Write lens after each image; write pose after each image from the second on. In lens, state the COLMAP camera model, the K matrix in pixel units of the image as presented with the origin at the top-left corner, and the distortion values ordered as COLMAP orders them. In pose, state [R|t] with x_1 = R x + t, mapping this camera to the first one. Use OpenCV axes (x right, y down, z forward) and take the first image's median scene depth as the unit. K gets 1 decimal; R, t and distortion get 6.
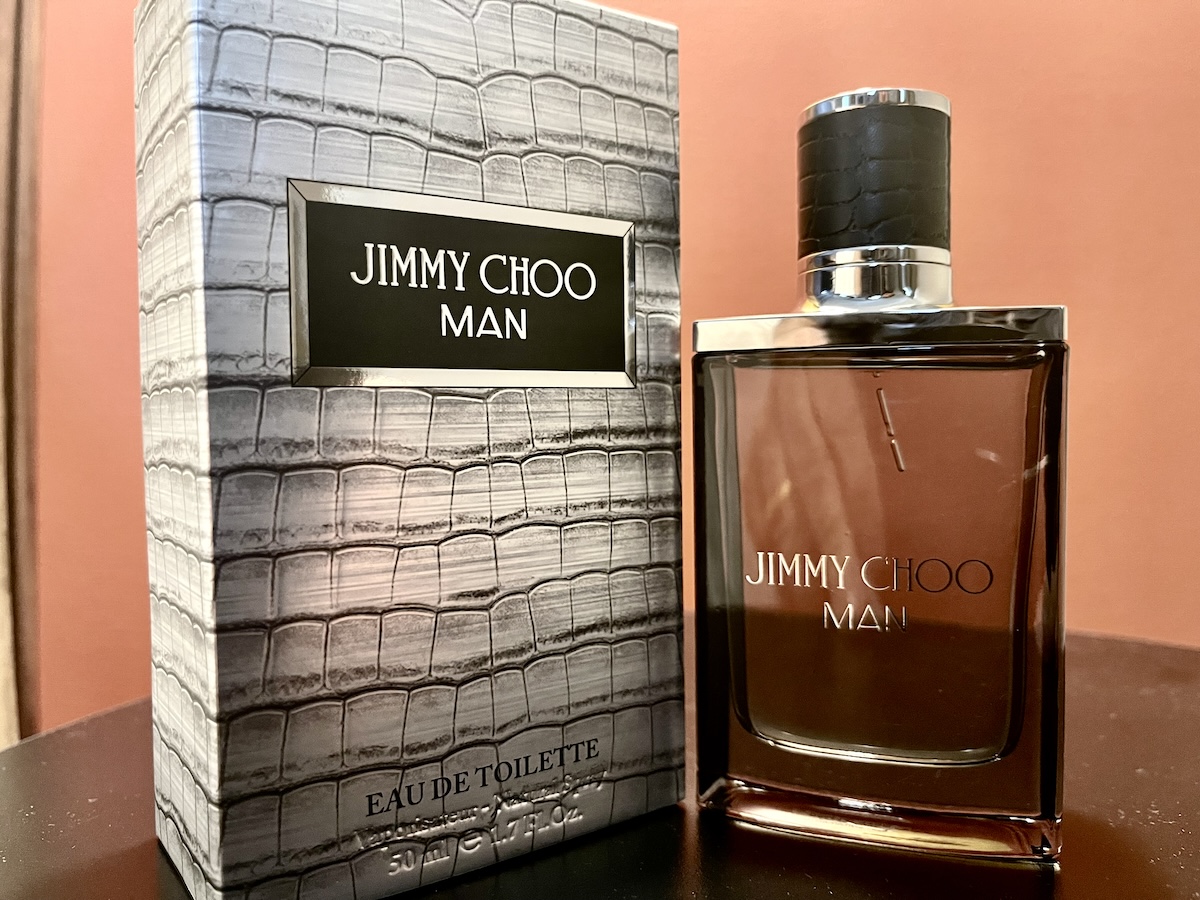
lens RADIAL K [[923.1, 0, 590.6], [0, 923.1, 451.3], [0, 0, 1]] dist [0.016281, -0.058294]
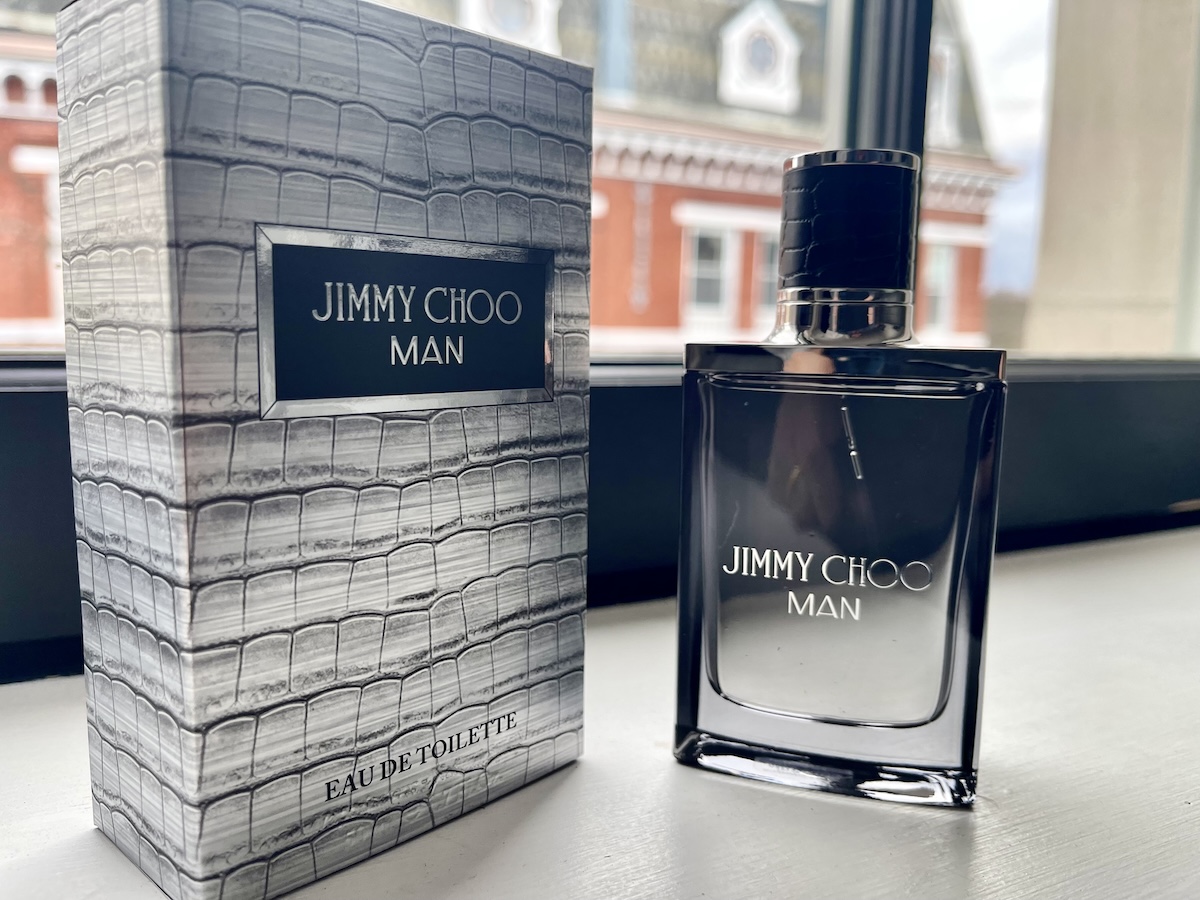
lens RADIAL K [[923.1, 0, 590.6], [0, 923.1, 451.3], [0, 0, 1]] dist [0.016281, -0.058294]
pose [[0.977854, -0.001402, 0.209281, -0.154460], [-0.017035, 0.996126, 0.086268, -0.117968], [-0.208592, -0.087923, 0.974043, -0.105059]]
